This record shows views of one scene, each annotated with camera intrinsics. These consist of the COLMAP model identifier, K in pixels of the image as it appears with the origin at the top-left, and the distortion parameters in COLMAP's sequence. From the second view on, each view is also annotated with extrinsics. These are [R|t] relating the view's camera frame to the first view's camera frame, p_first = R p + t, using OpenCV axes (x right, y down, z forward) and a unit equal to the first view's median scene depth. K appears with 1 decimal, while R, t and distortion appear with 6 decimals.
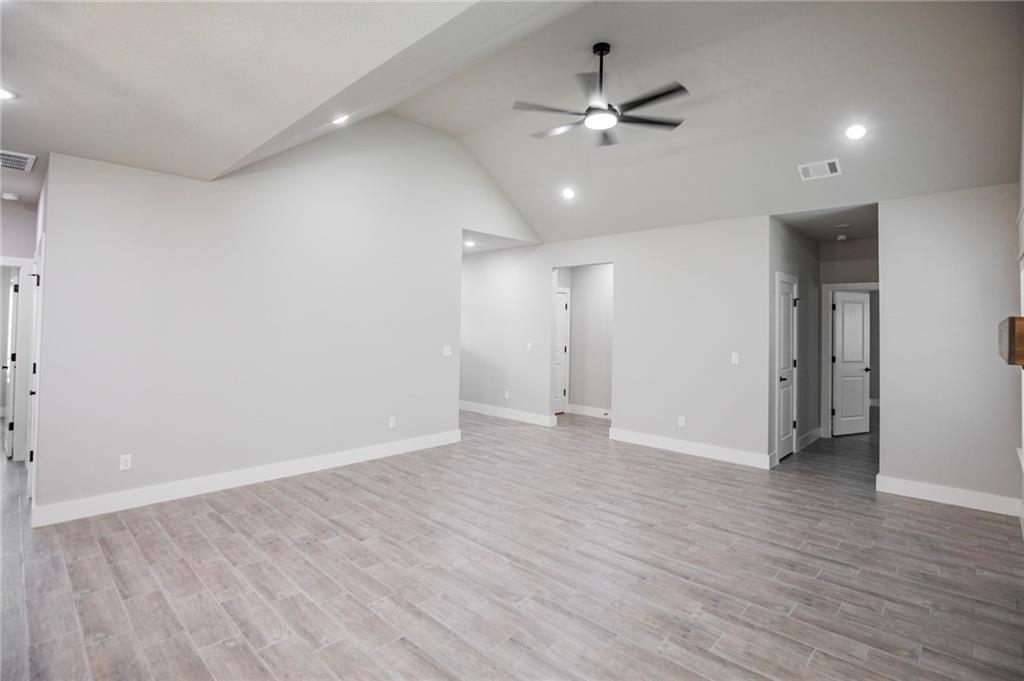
lens RADIAL K [[487.4, 0, 512.8], [0, 487.4, 337.0], [0, 0, 1]] dist [-0.026940, 0.001955]
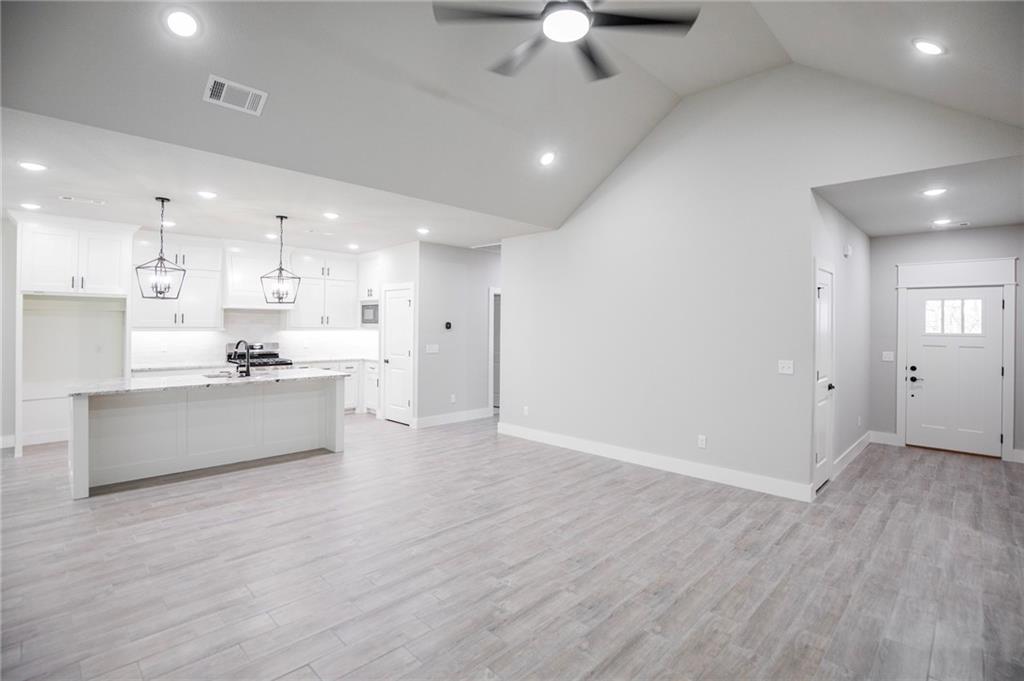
lens RADIAL K [[487.4, 0, 524.7], [0, 487.4, 319.7], [0, 0, 1]] dist [-0.026940, 0.001955]
pose [[0.009564, -0.023044, -0.999689, 0.967542], [-0.026521, 0.999377, -0.023291, -0.017120], [0.999603, 0.026735, 0.008947, 1.043737]]
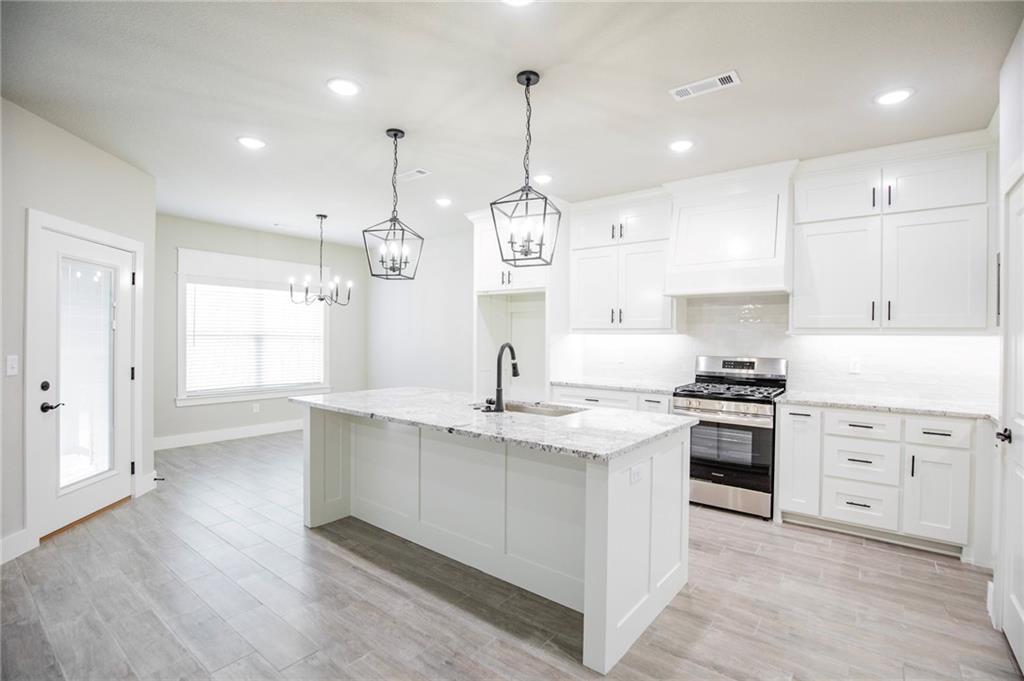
lens RADIAL K [[487.4, 0, 510.7], [0, 487.4, 335.7], [0, 0, 1]] dist [-0.026940, 0.001955]
pose [[-0.992588, -0.022309, -0.119462, -0.481864], [-0.024109, 0.999616, 0.013640, 0.011650], [0.119112, 0.016419, -0.992745, 0.989767]]
